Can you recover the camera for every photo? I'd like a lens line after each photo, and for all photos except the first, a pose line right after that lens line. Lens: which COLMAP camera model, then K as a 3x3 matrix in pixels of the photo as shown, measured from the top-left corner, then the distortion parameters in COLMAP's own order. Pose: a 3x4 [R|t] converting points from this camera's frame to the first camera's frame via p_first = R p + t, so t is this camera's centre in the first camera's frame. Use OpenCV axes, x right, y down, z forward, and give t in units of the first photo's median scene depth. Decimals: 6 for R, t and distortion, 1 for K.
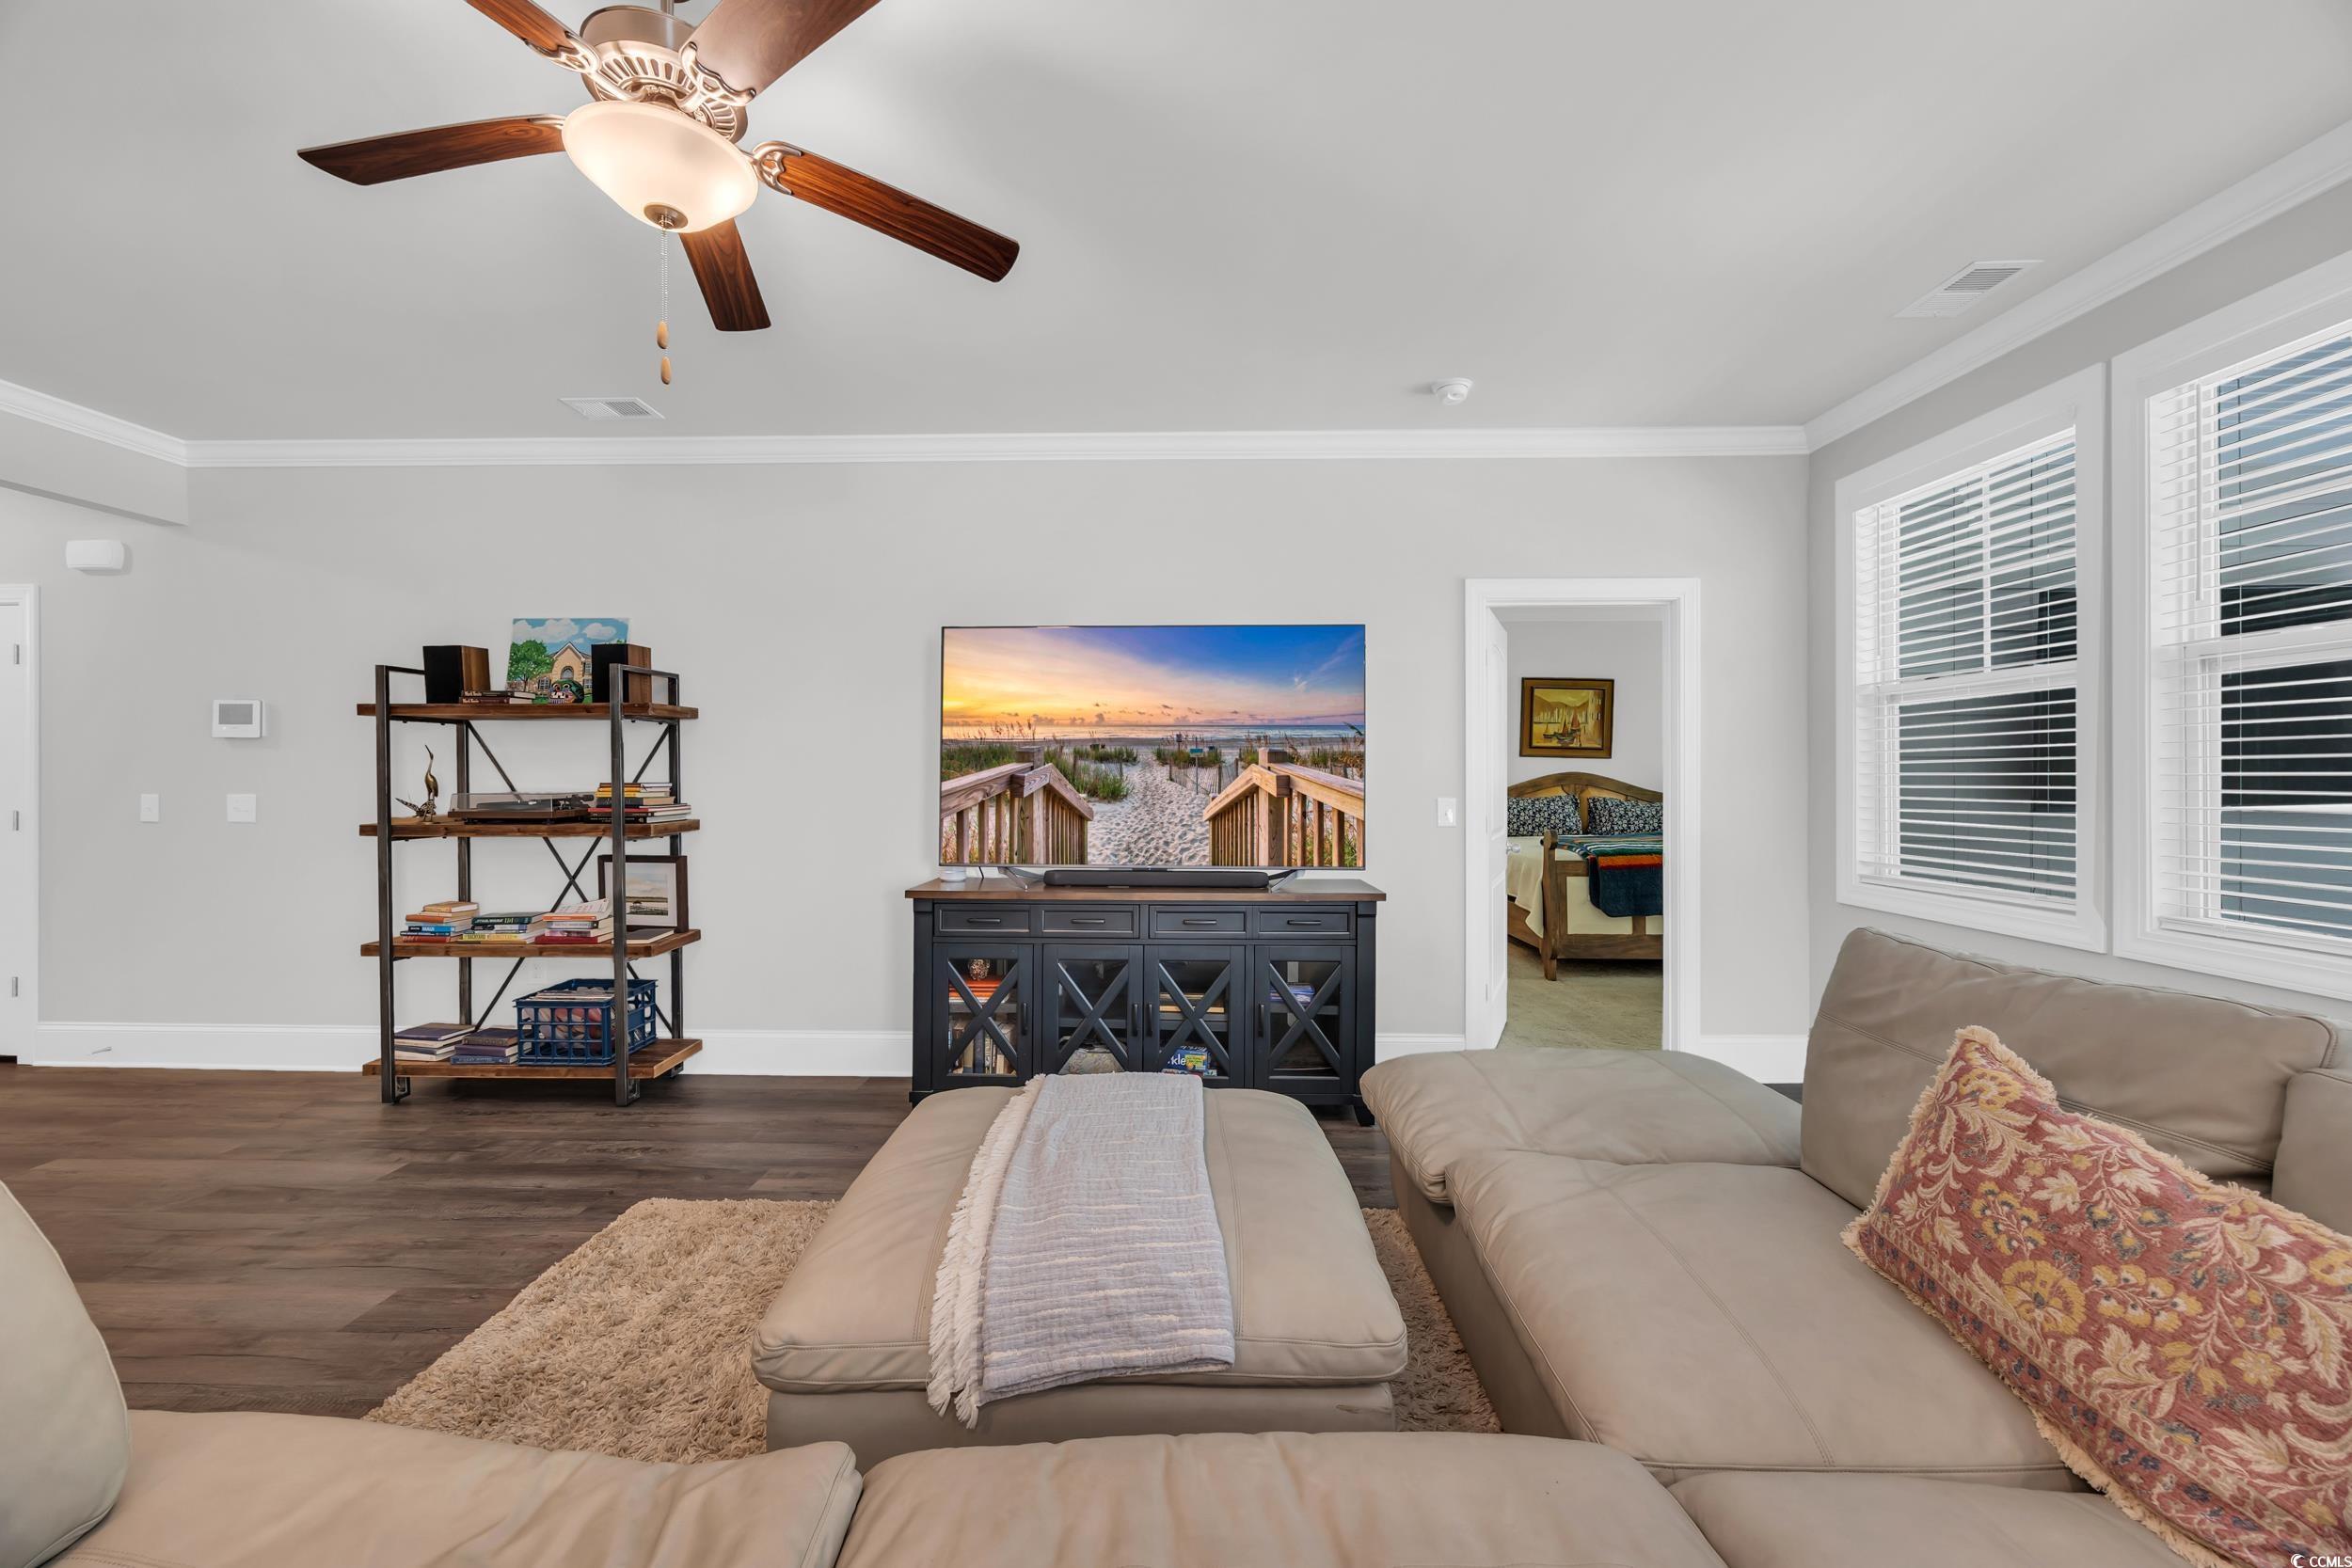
lens RADIAL K [[892.9, 0, 1162.6], [0, 892.9, 785.5], [0, 0, 1]] dist [-0.001344, -0.000165]
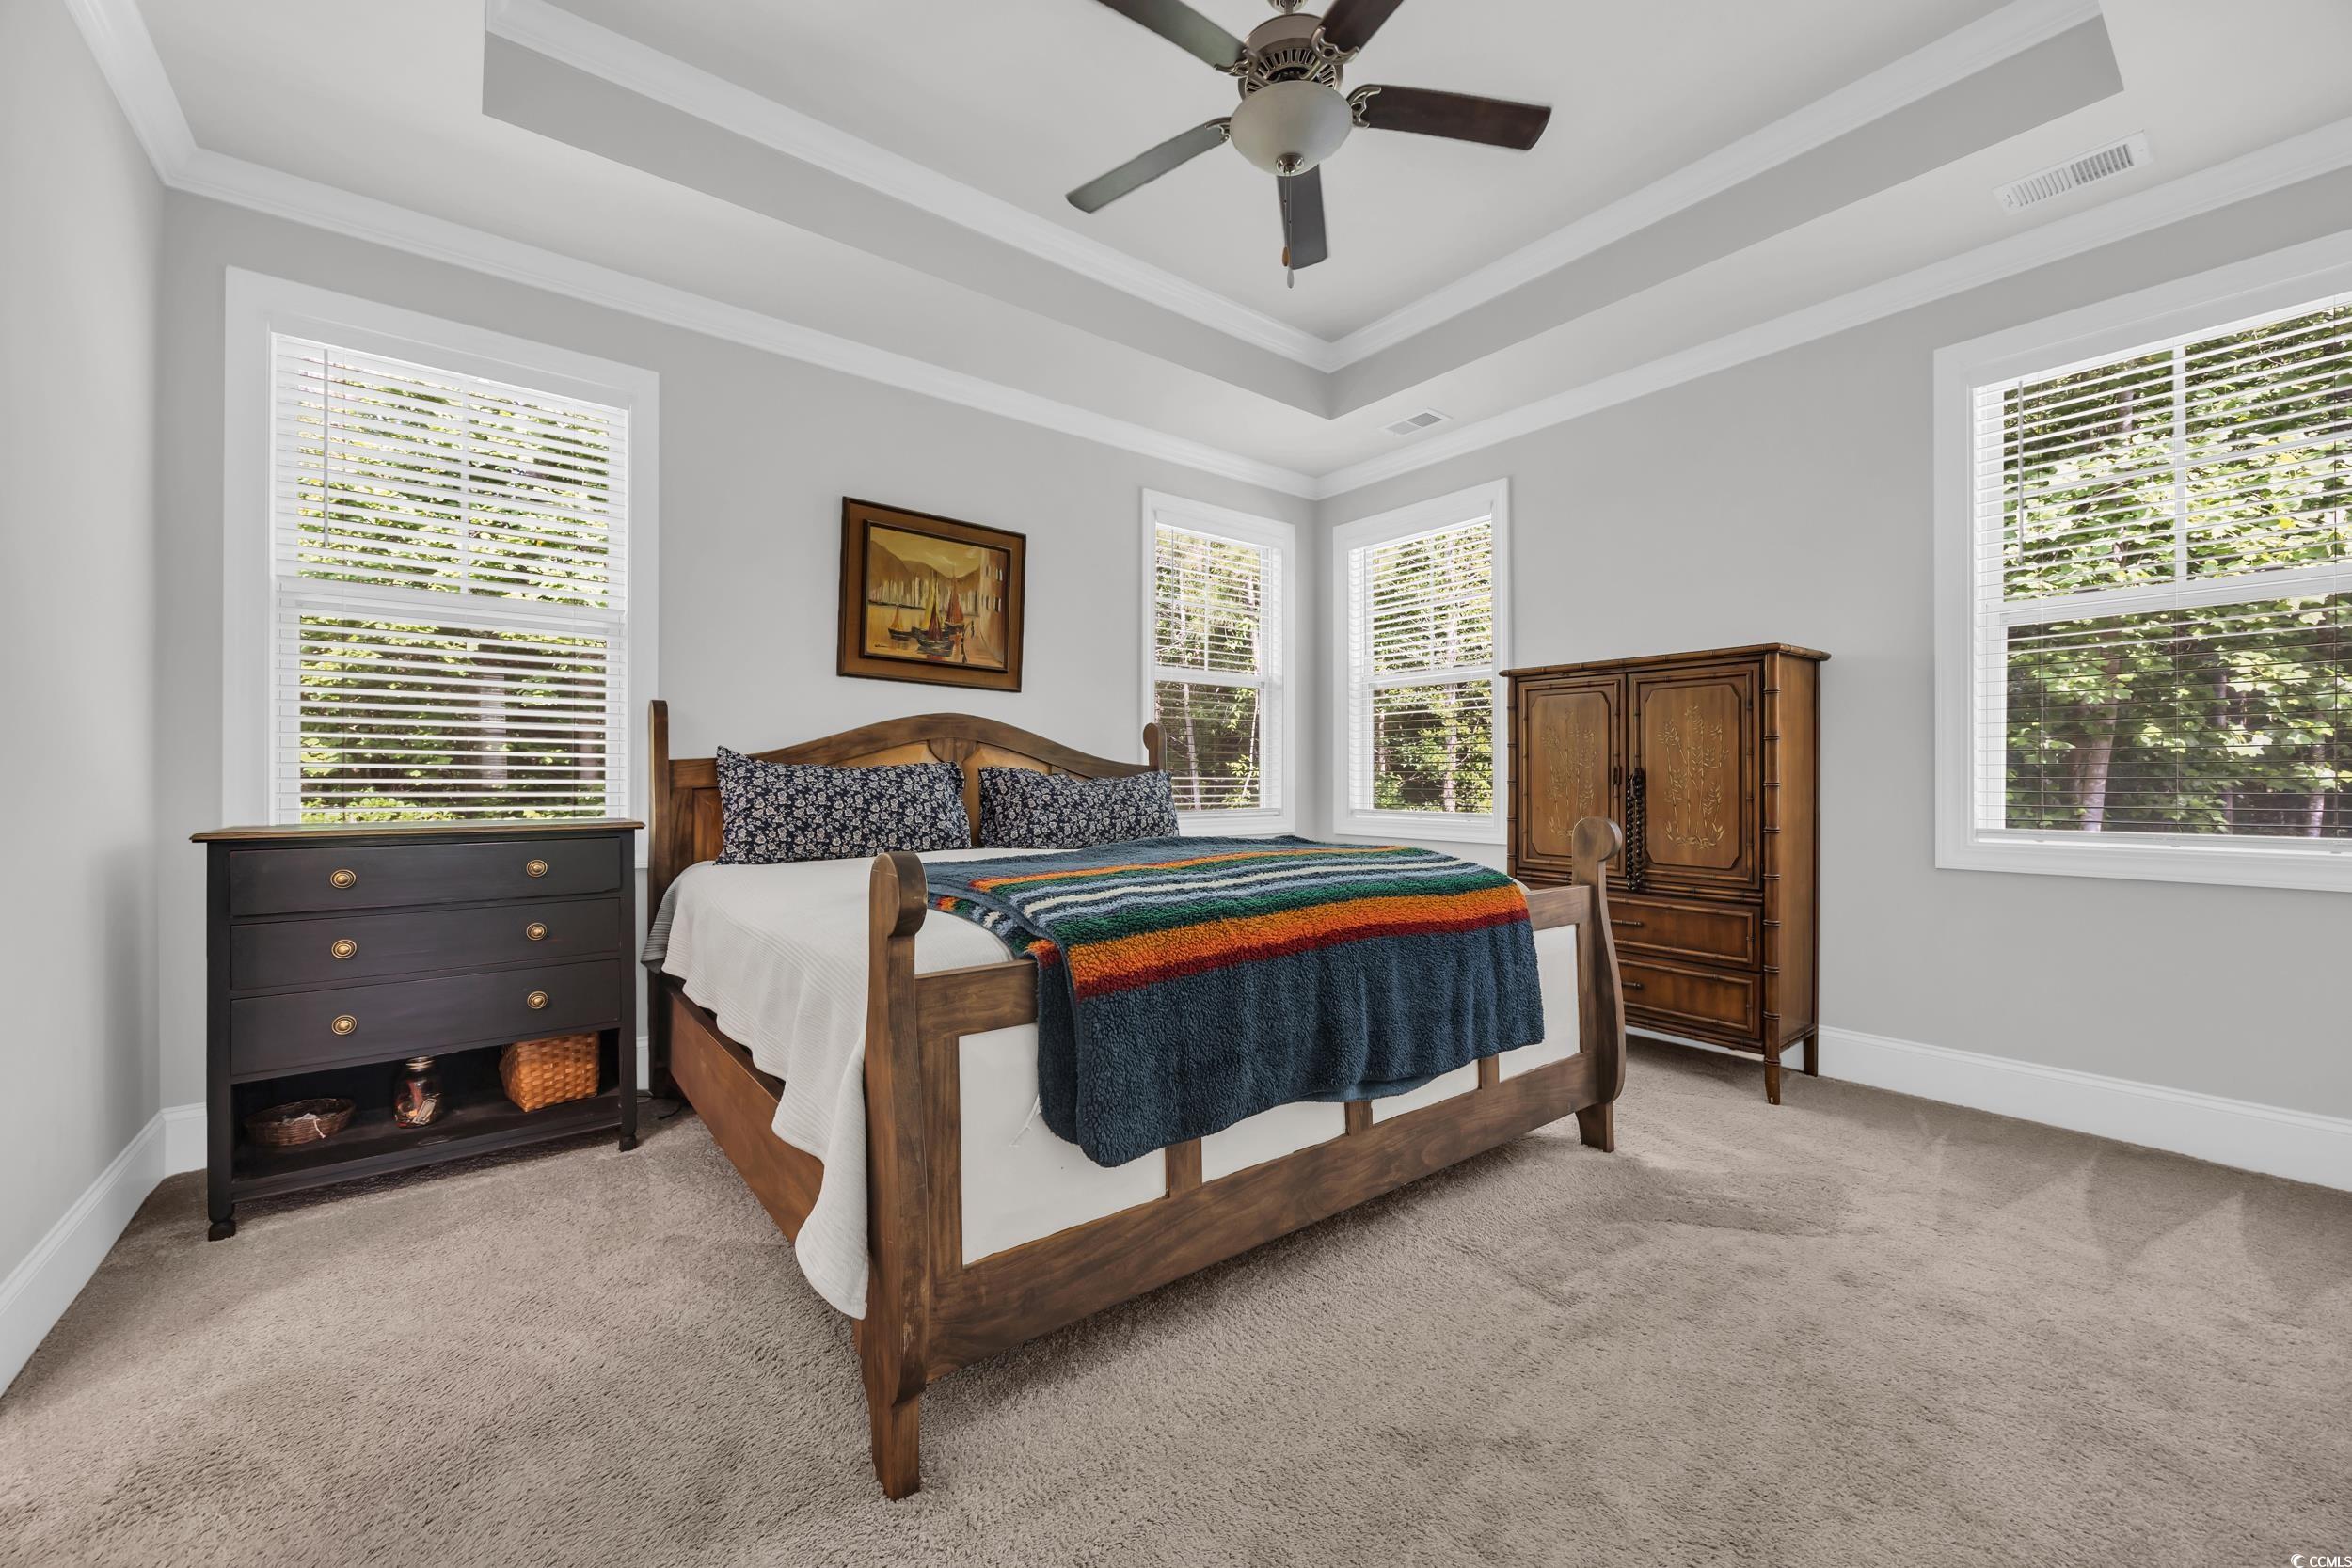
lens RADIAL K [[901.2, 0, 1156.9], [0, 901.2, 776.8], [0, 0, 1]] dist [-0.001259, -0.000054]
pose [[0.778320, 0.004996, 0.627847, 0.539243], [0.003146, 0.999925, -0.011856, 0.051423], [-0.627859, 0.011203, 0.778246, 1.230085]]
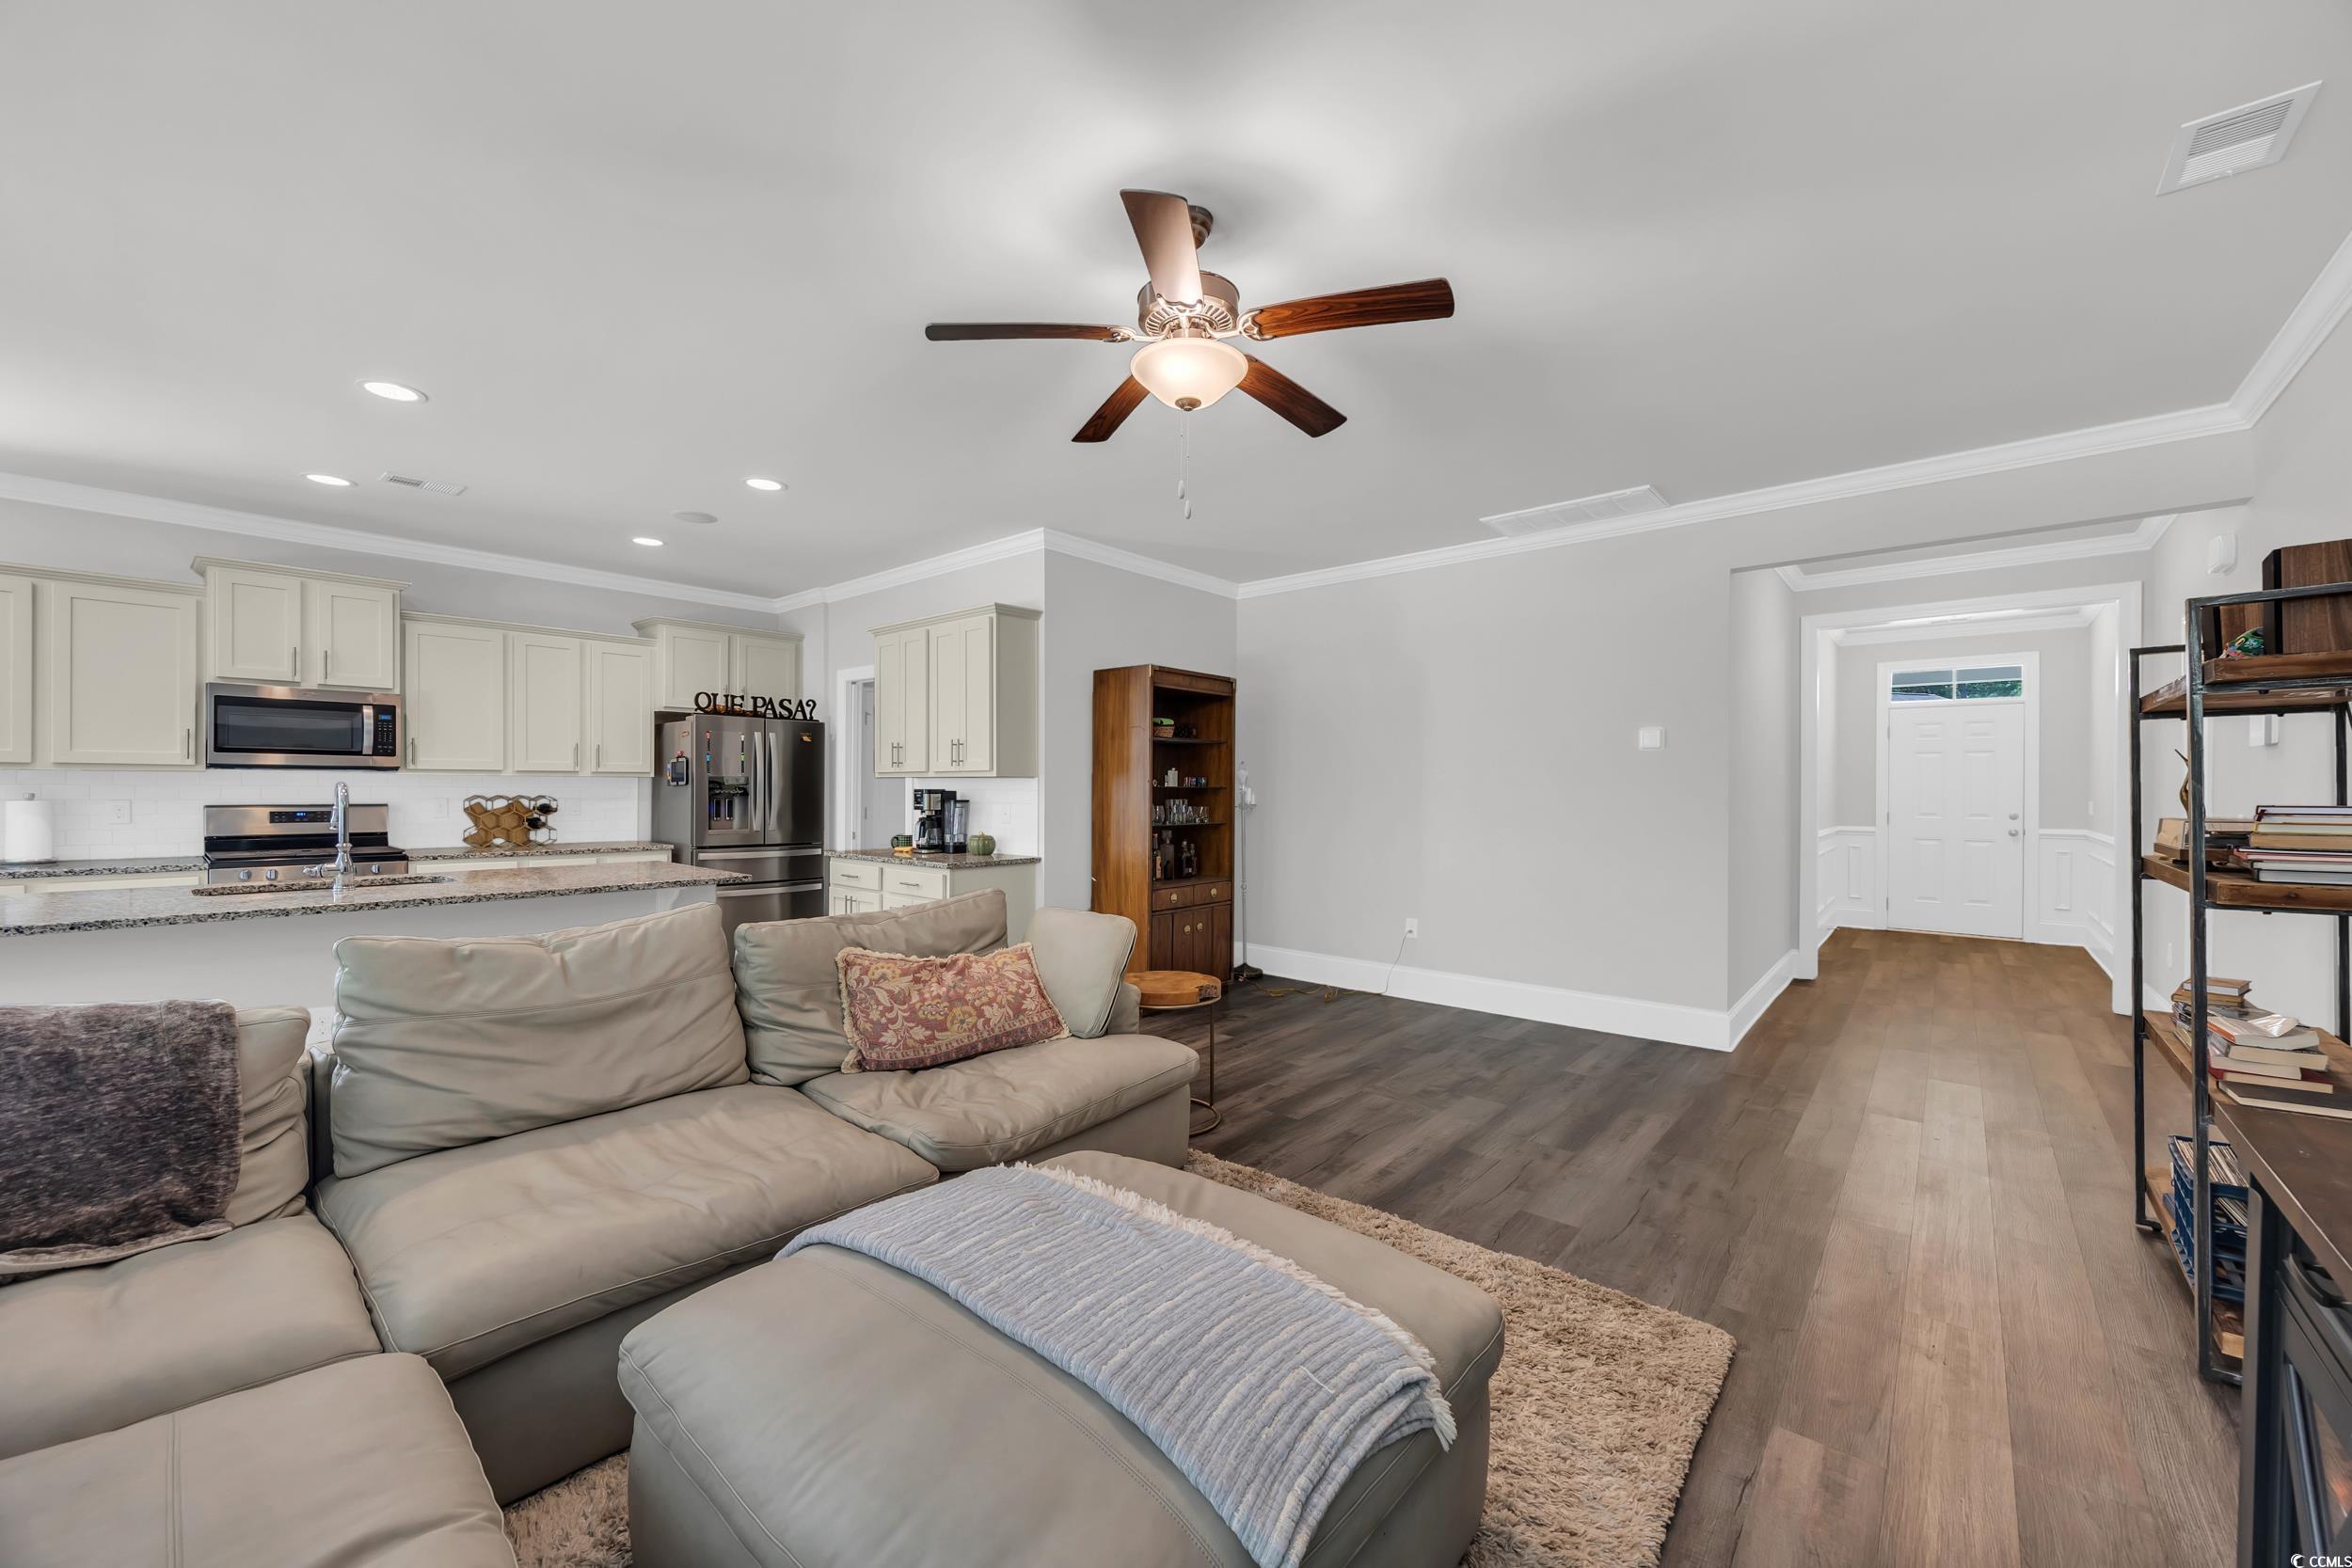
lens RADIAL K [[905.7, 0, 1161.8], [0, 905.7, 786.4], [0, 0, 1]] dist [0.000059, 0.000268]
pose [[-0.645571, -0.006617, -0.763672, 0.261075], [-0.012013, 0.999927, 0.001490, -0.004618], [0.763606, 0.010136, -0.645603, 0.852672]]
